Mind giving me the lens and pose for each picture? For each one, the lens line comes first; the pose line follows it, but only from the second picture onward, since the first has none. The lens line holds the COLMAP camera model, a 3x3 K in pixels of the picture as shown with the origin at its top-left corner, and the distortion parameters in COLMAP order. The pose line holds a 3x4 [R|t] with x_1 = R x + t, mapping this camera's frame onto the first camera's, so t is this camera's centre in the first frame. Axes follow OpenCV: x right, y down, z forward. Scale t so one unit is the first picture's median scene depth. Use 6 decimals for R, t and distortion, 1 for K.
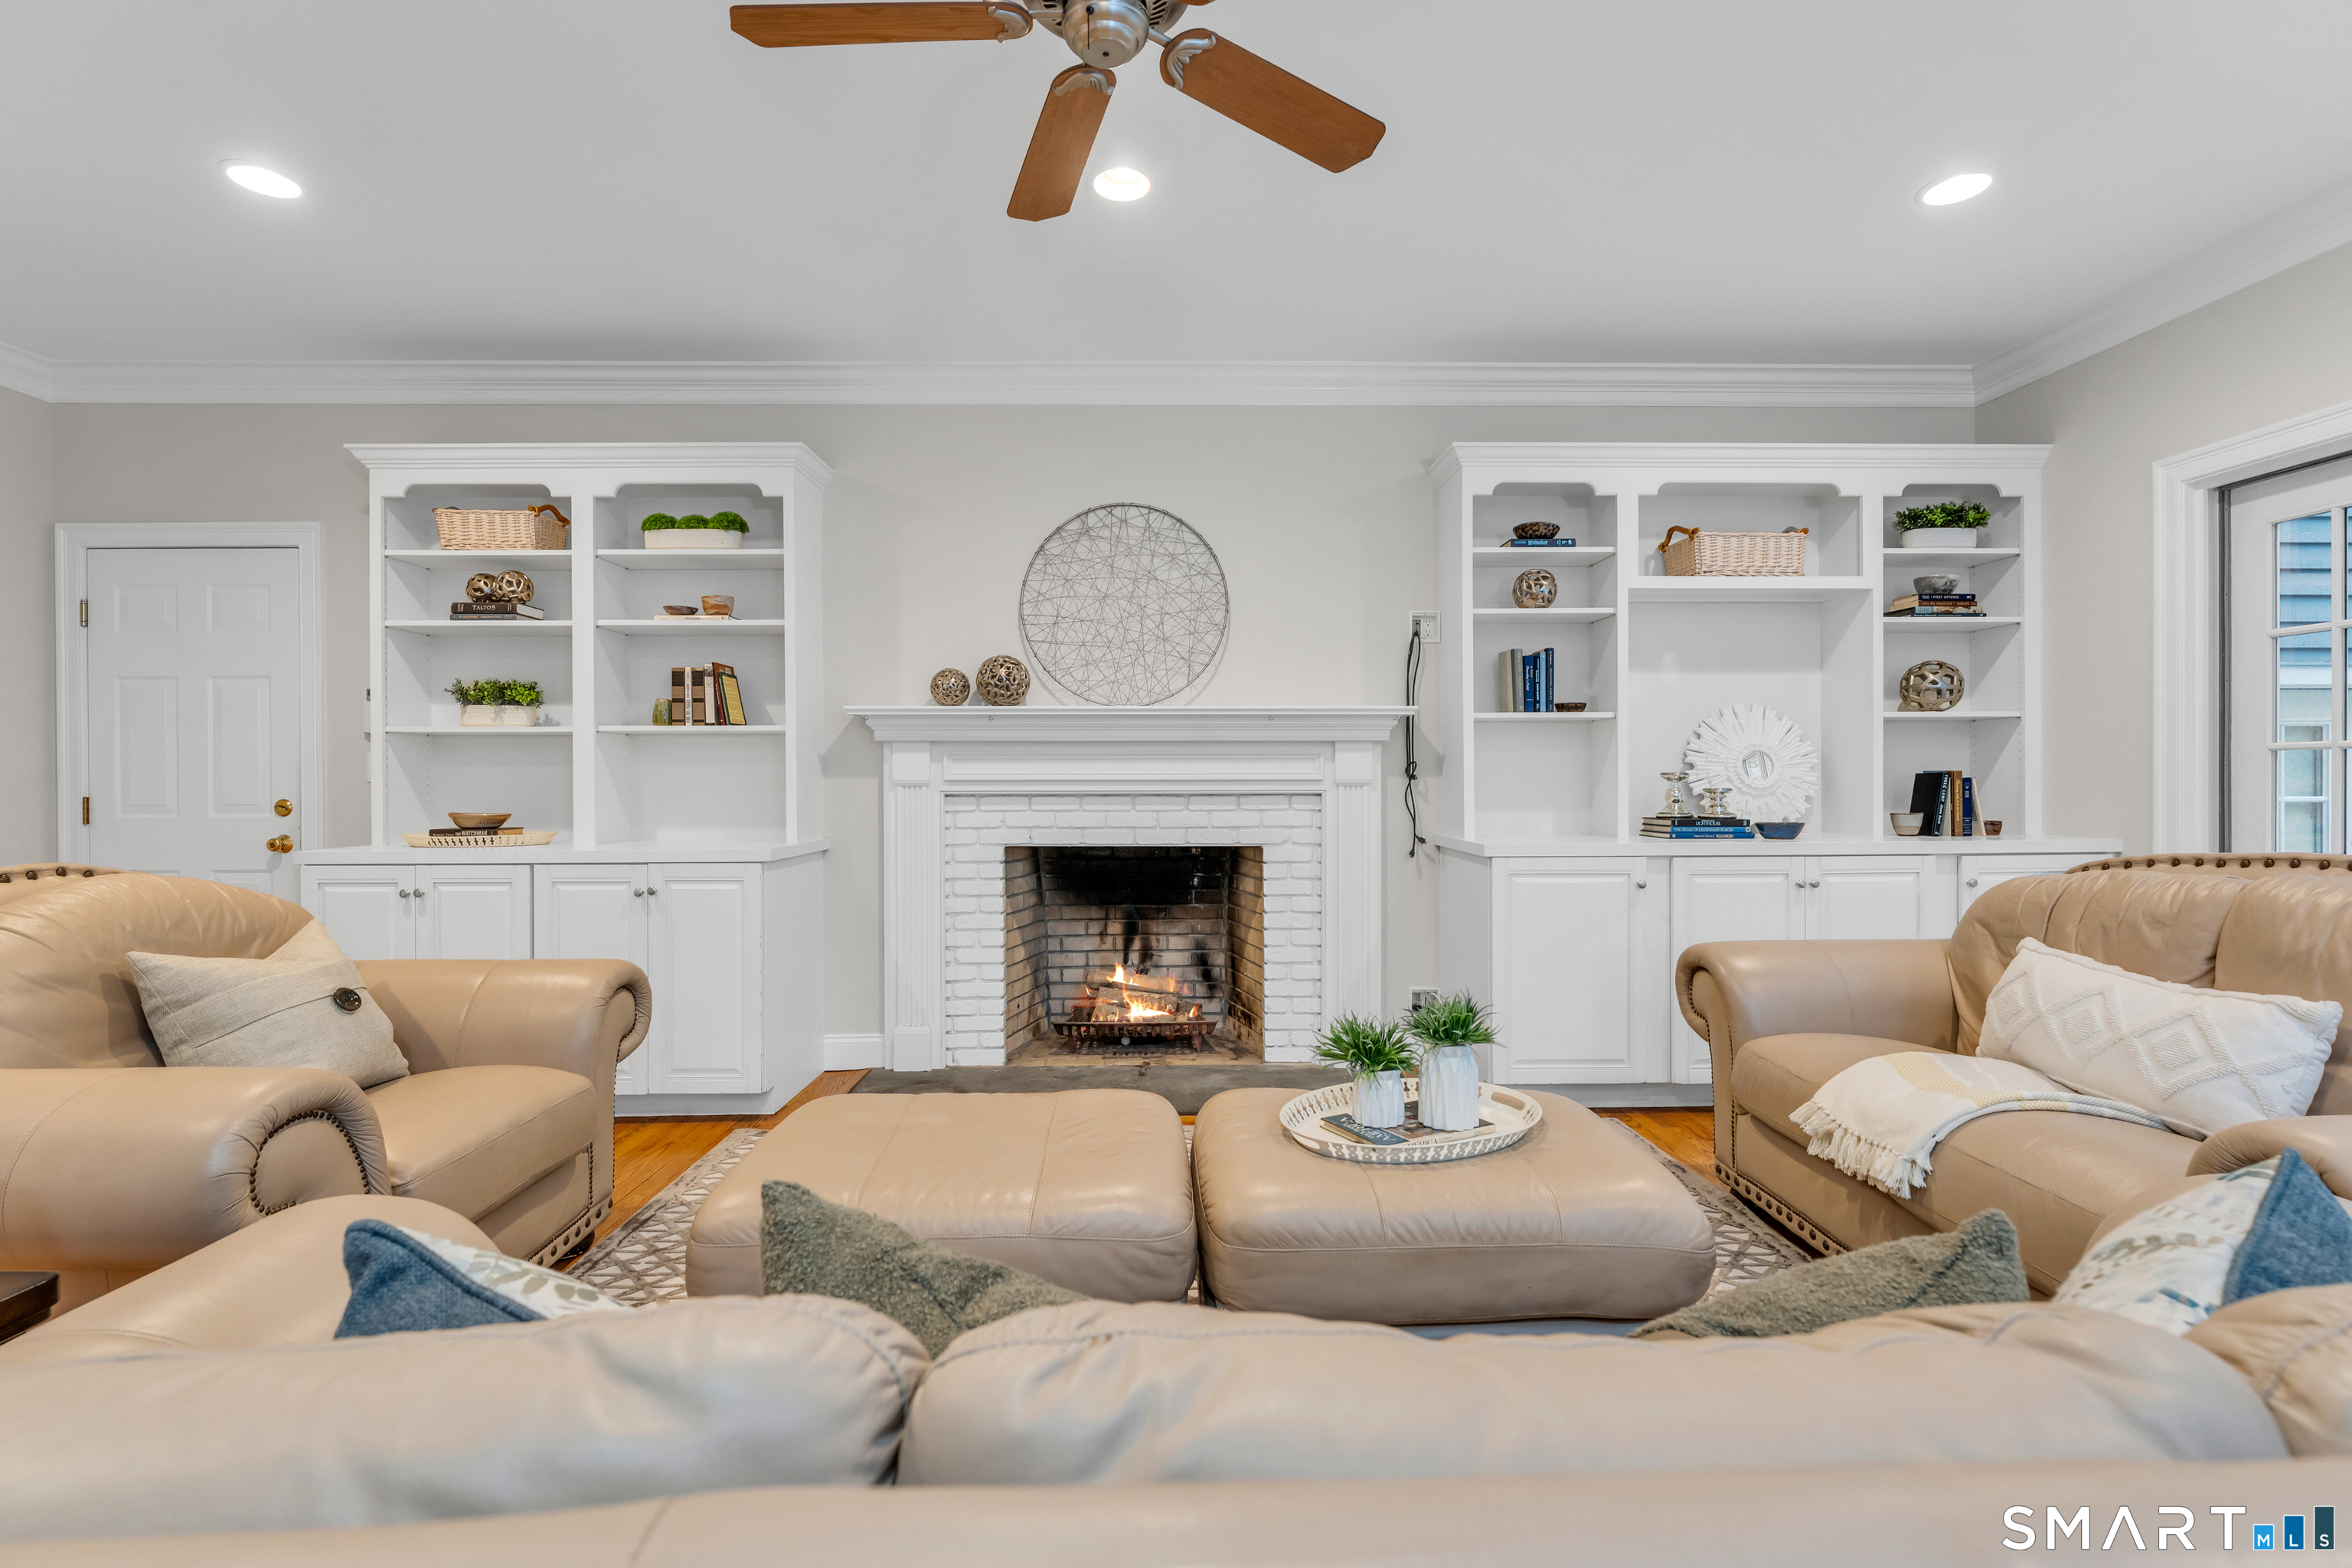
lens RADIAL K [[1180.9, 0, 1175.0], [0, 1180.9, 774.9], [0, 0, 1]] dist [-0.000044, -0.000343]
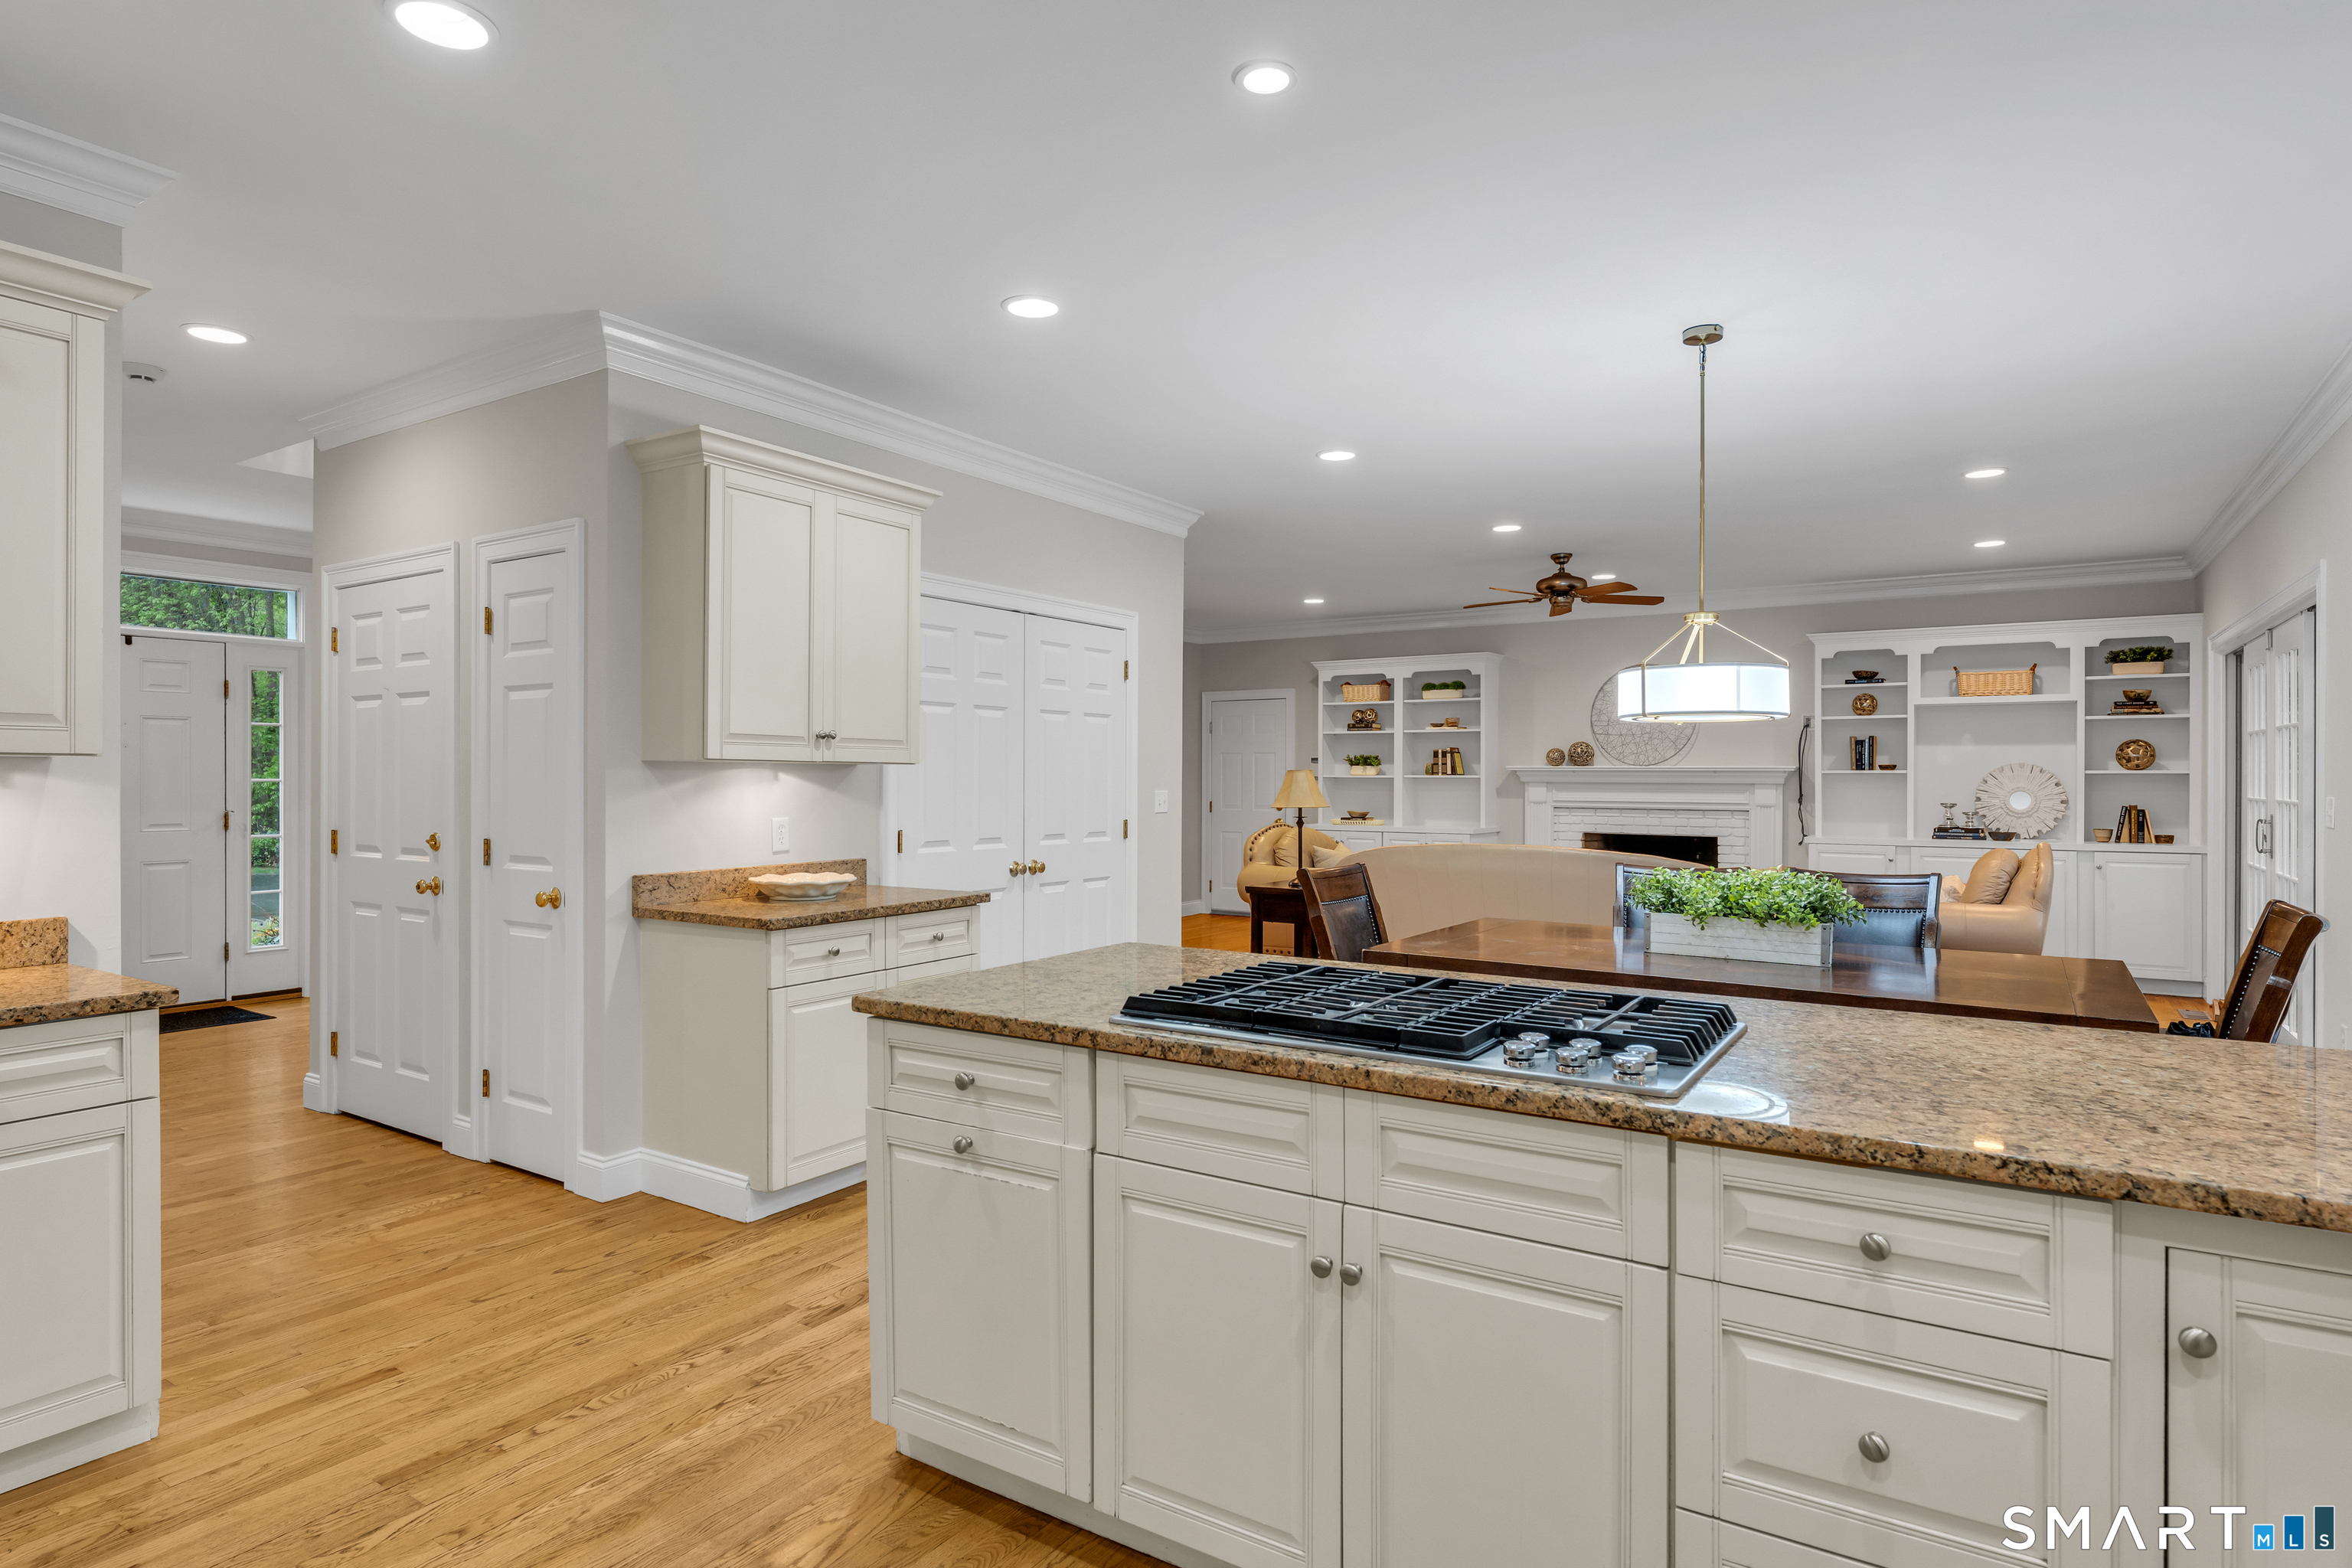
lens RADIAL K [[1180.9, 0, 1175.0], [0, 1180.9, 774.9], [0, 0, 1]] dist [-0.000044, -0.000343]
pose [[0.814085, 0.003852, -0.580732, 0.503943], [-0.008806, 0.999945, -0.005711, -0.024426], [0.580678, 0.009763, 0.814075, -1.173090]]
